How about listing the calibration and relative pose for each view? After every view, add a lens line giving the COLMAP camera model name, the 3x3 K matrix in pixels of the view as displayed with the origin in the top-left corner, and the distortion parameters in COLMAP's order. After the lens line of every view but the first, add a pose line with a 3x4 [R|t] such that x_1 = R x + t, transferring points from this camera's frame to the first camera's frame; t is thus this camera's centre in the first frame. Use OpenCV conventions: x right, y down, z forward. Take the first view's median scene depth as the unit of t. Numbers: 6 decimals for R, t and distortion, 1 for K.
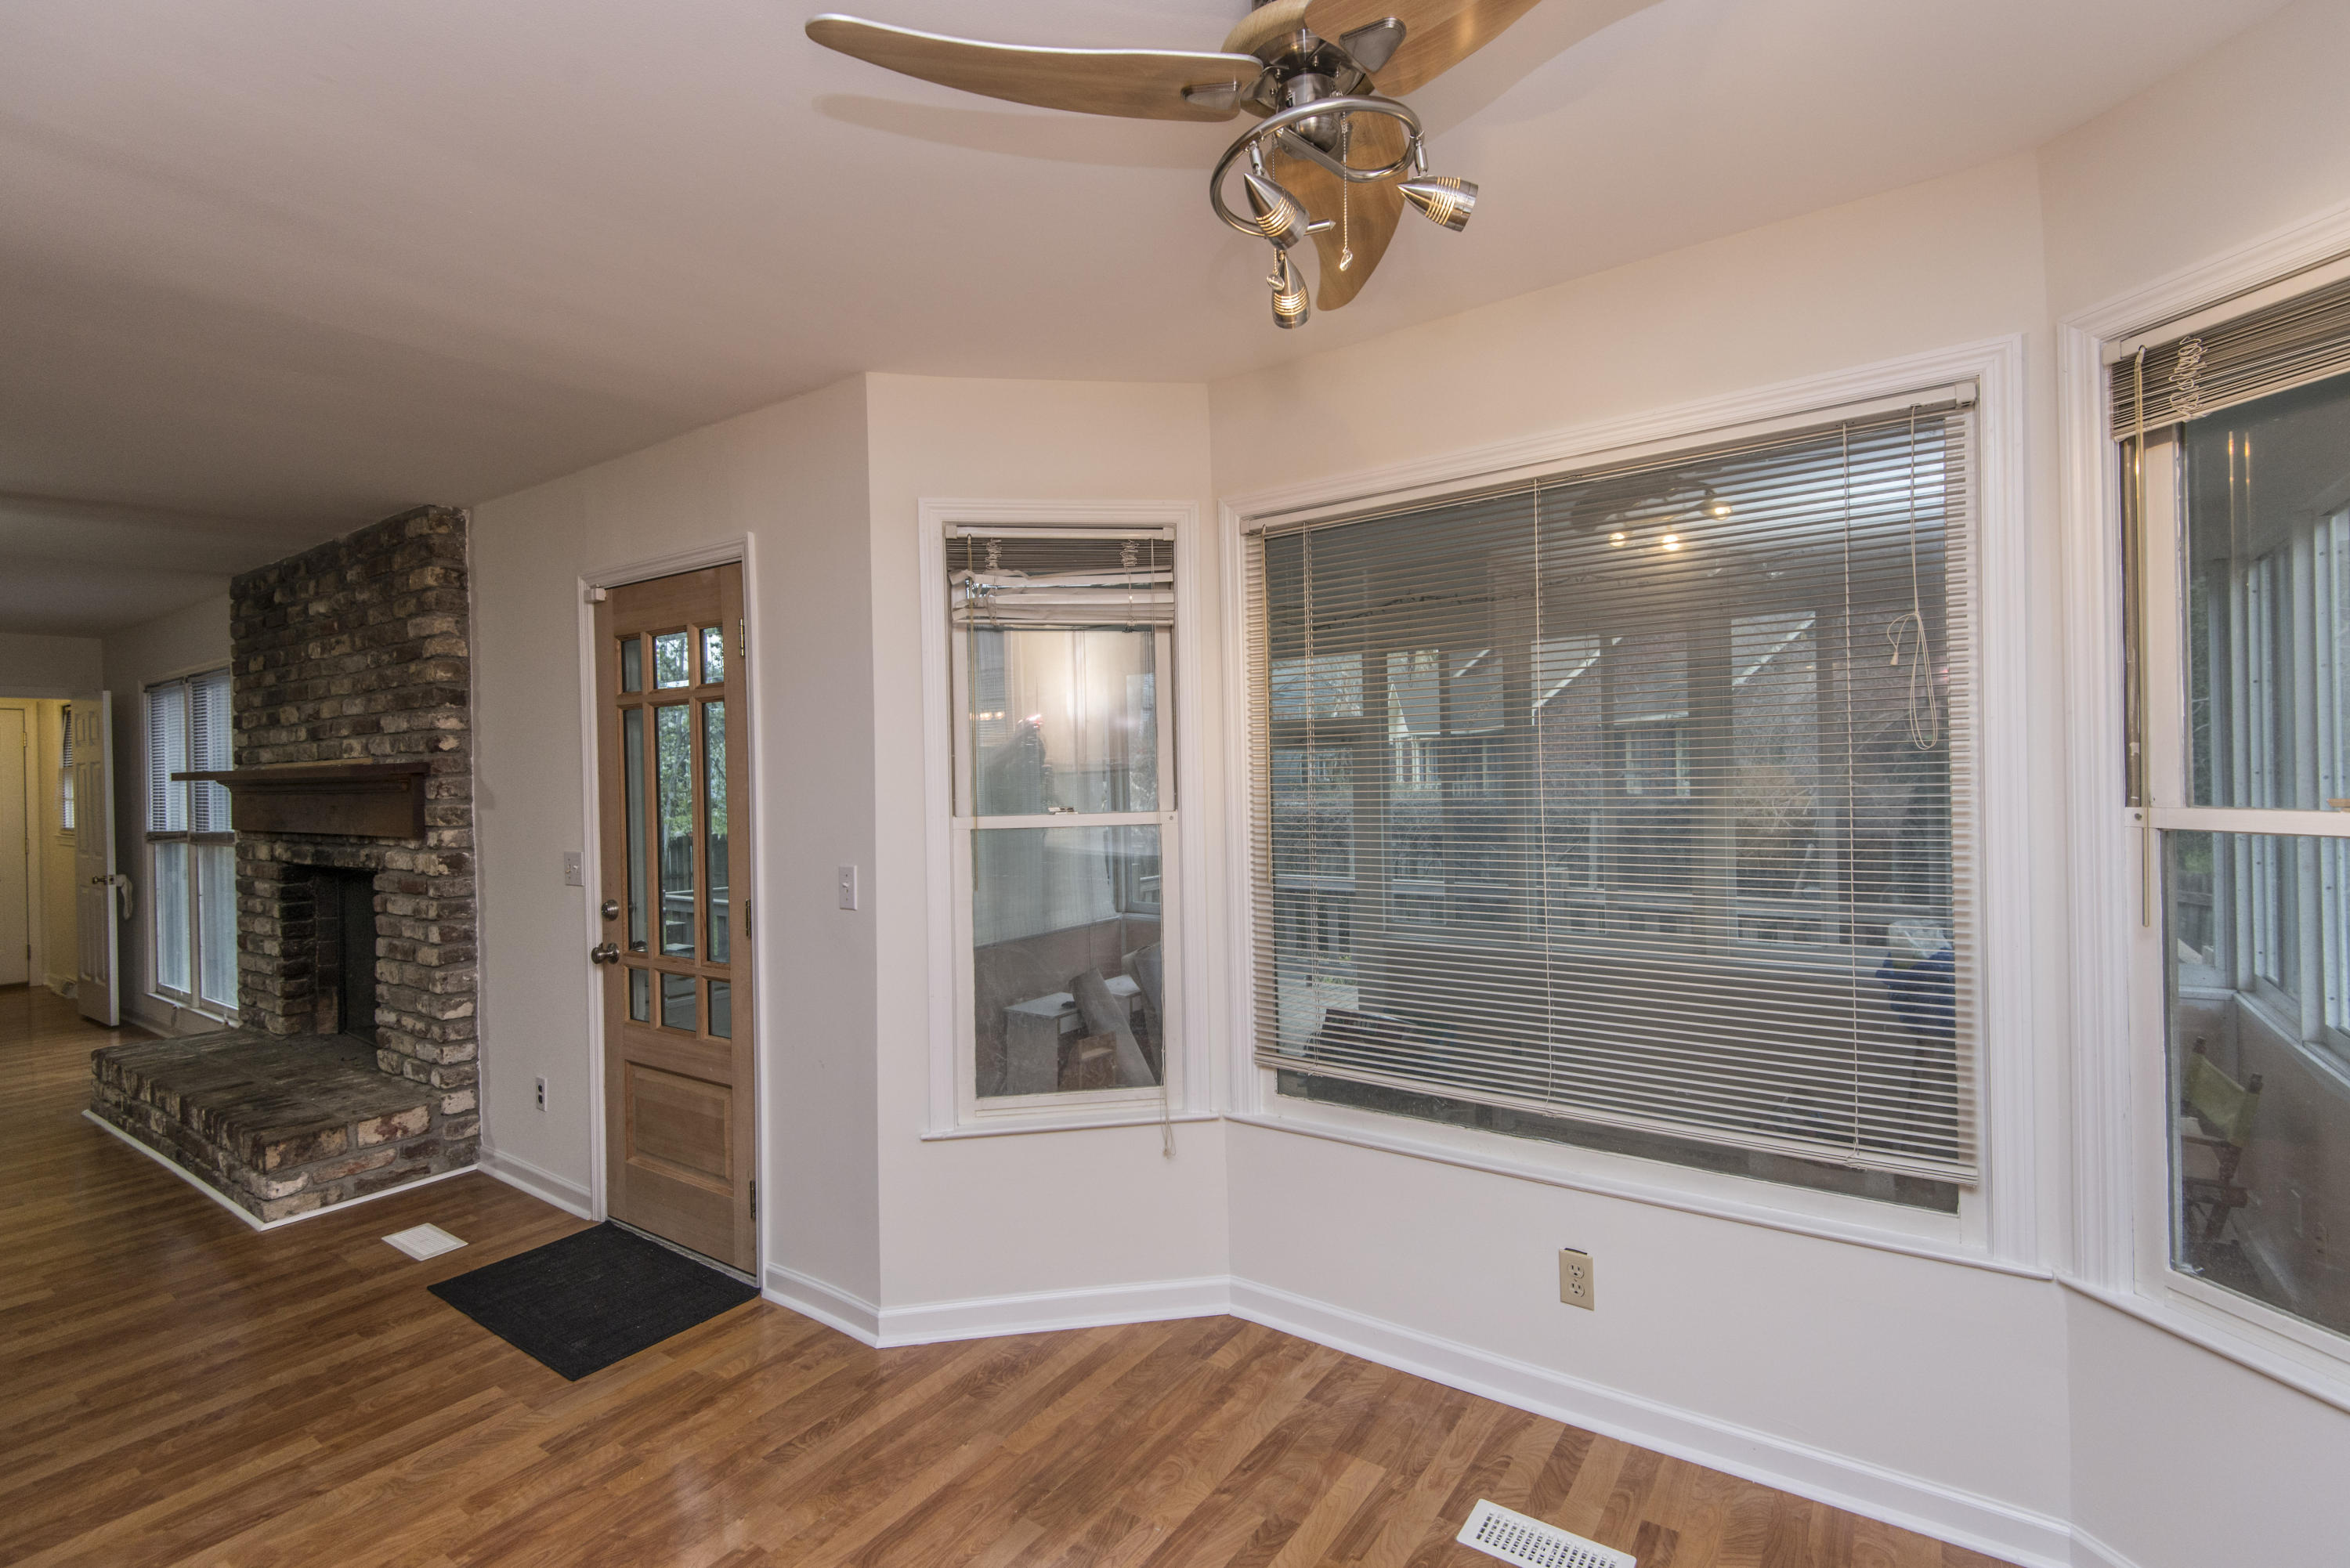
lens RADIAL K [[1067.4, 0, 1175.0], [0, 1067.4, 784.0], [0, 0, 1]] dist [0.018934, 0.000303]
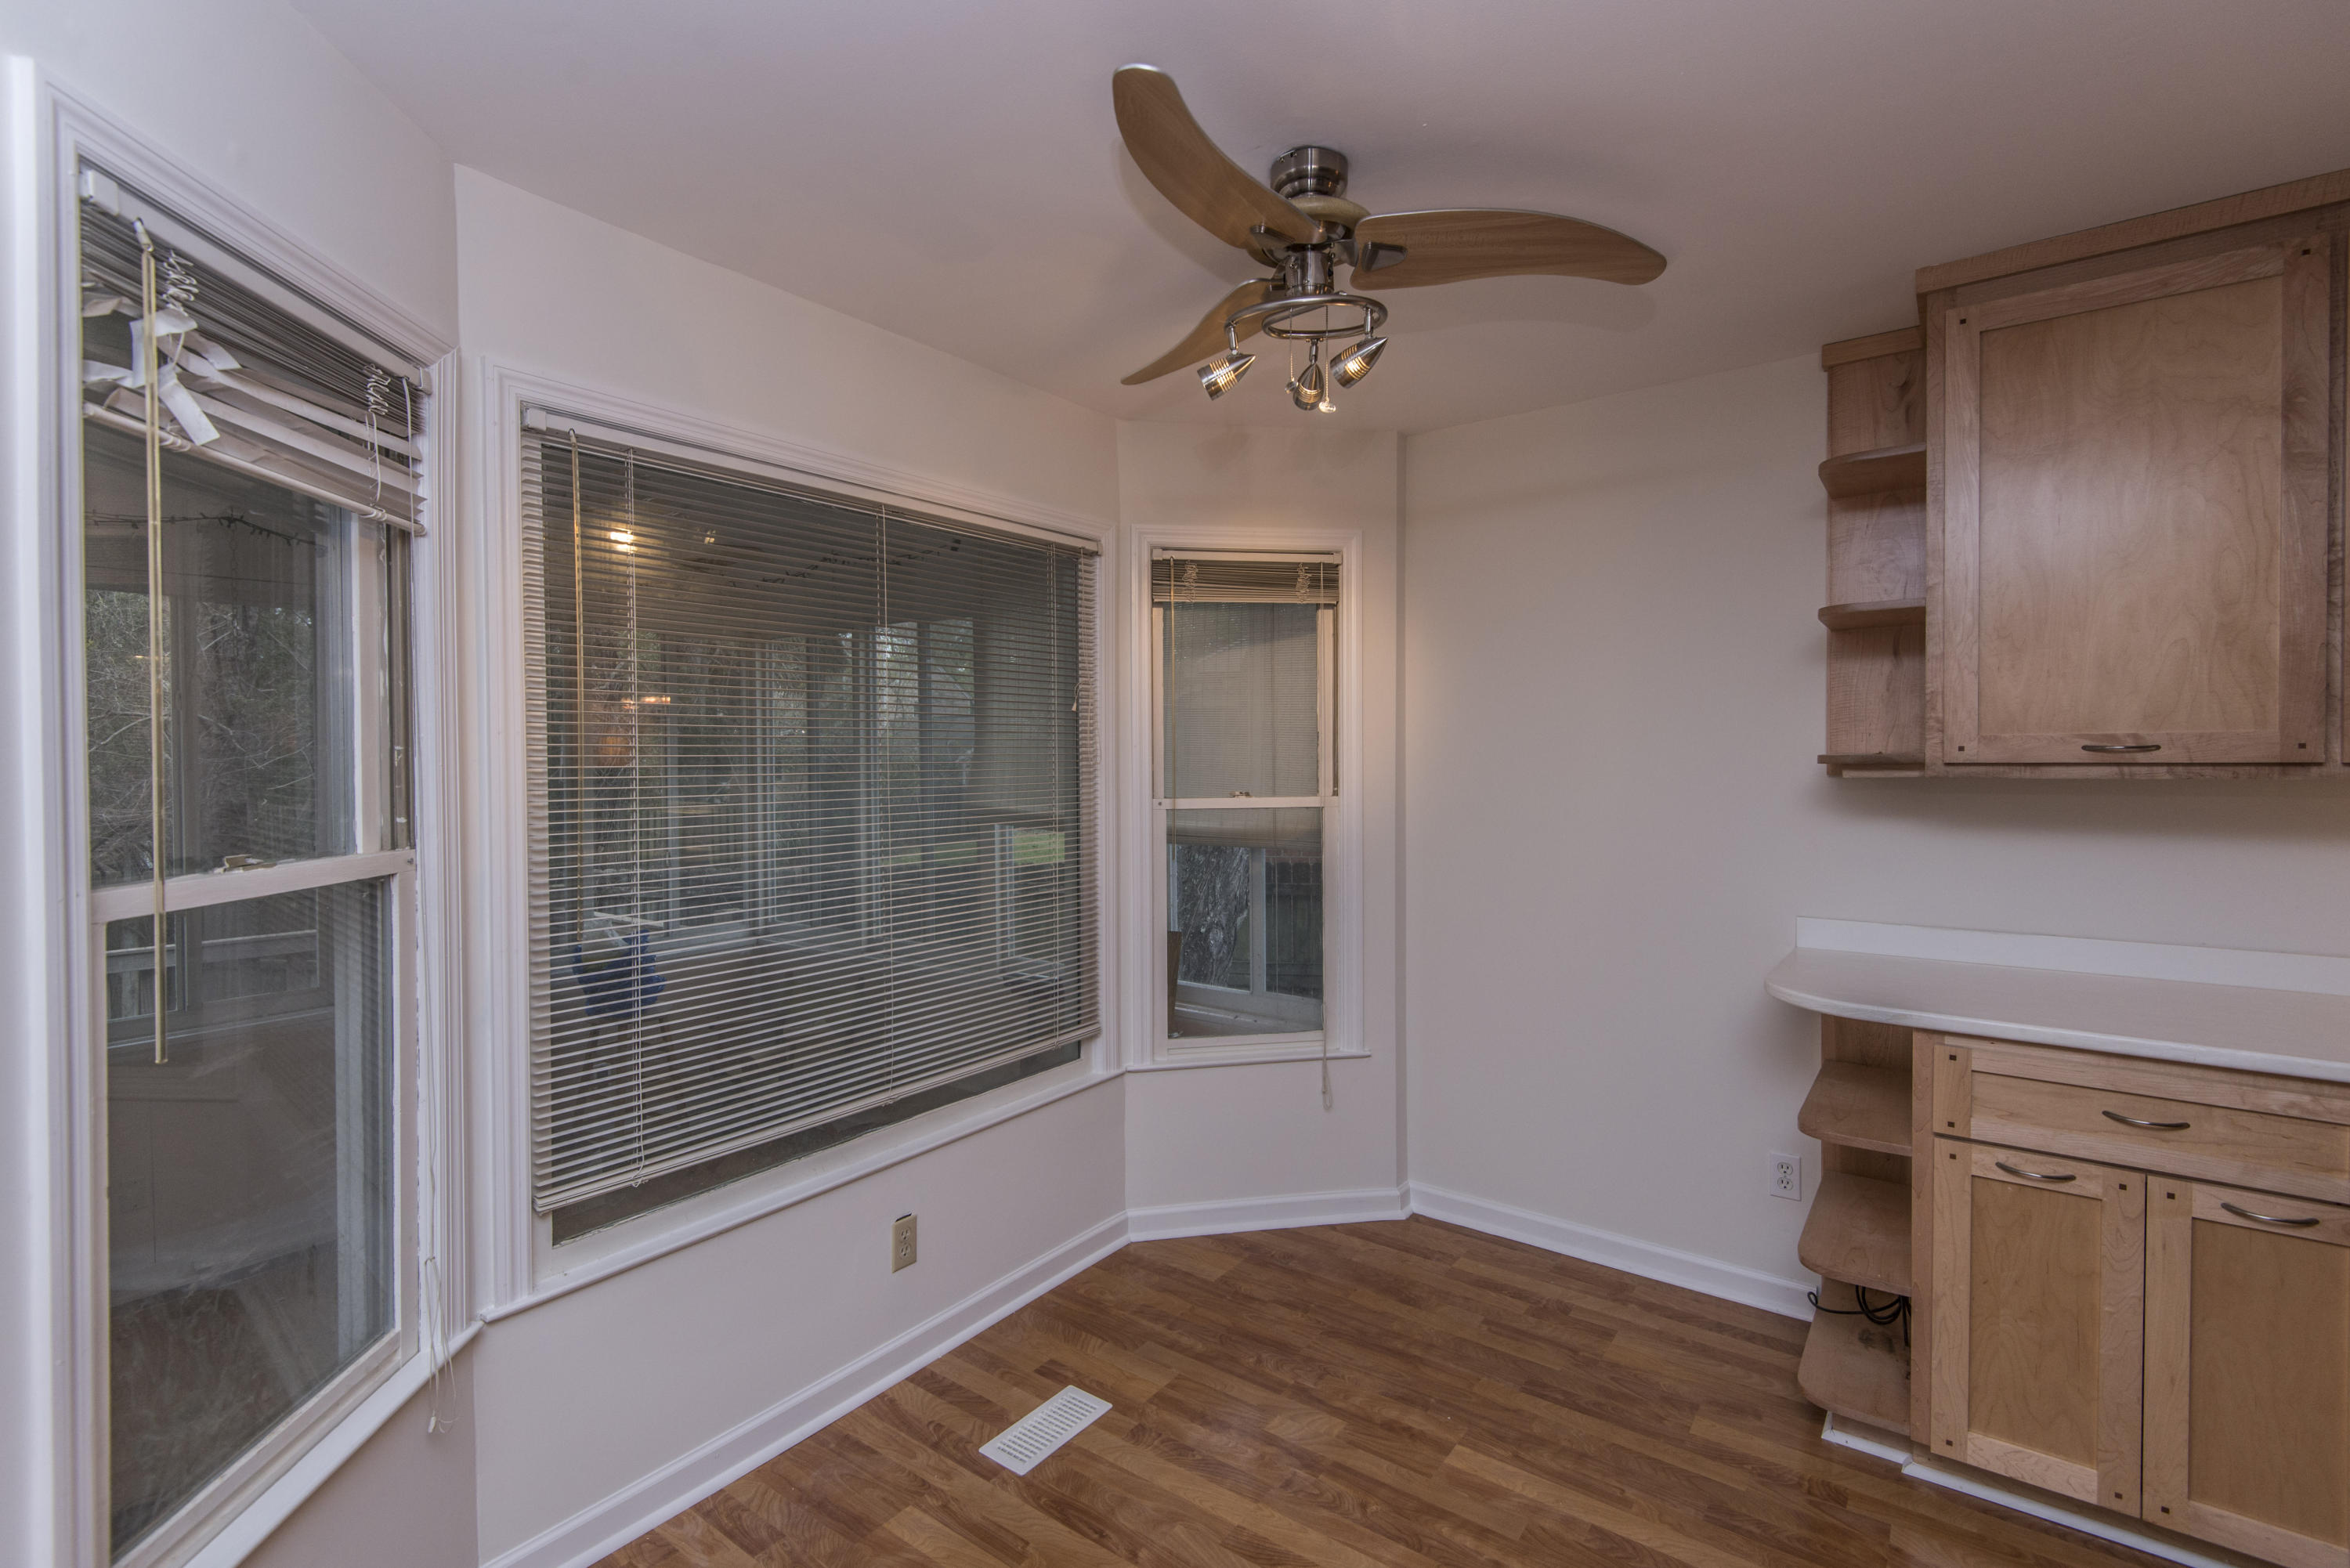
lens RADIAL K [[1060.5, 0, 1184.0], [0, 1060.5, 774.2], [0, 0, 1]] dist [0.034496, -0.021892]
pose [[0.024881, 0.014832, 0.999580, -0.761062], [0.022213, 0.999635, -0.015385, 0.008091], [-0.999444, 0.022586, 0.024542, 0.720999]]
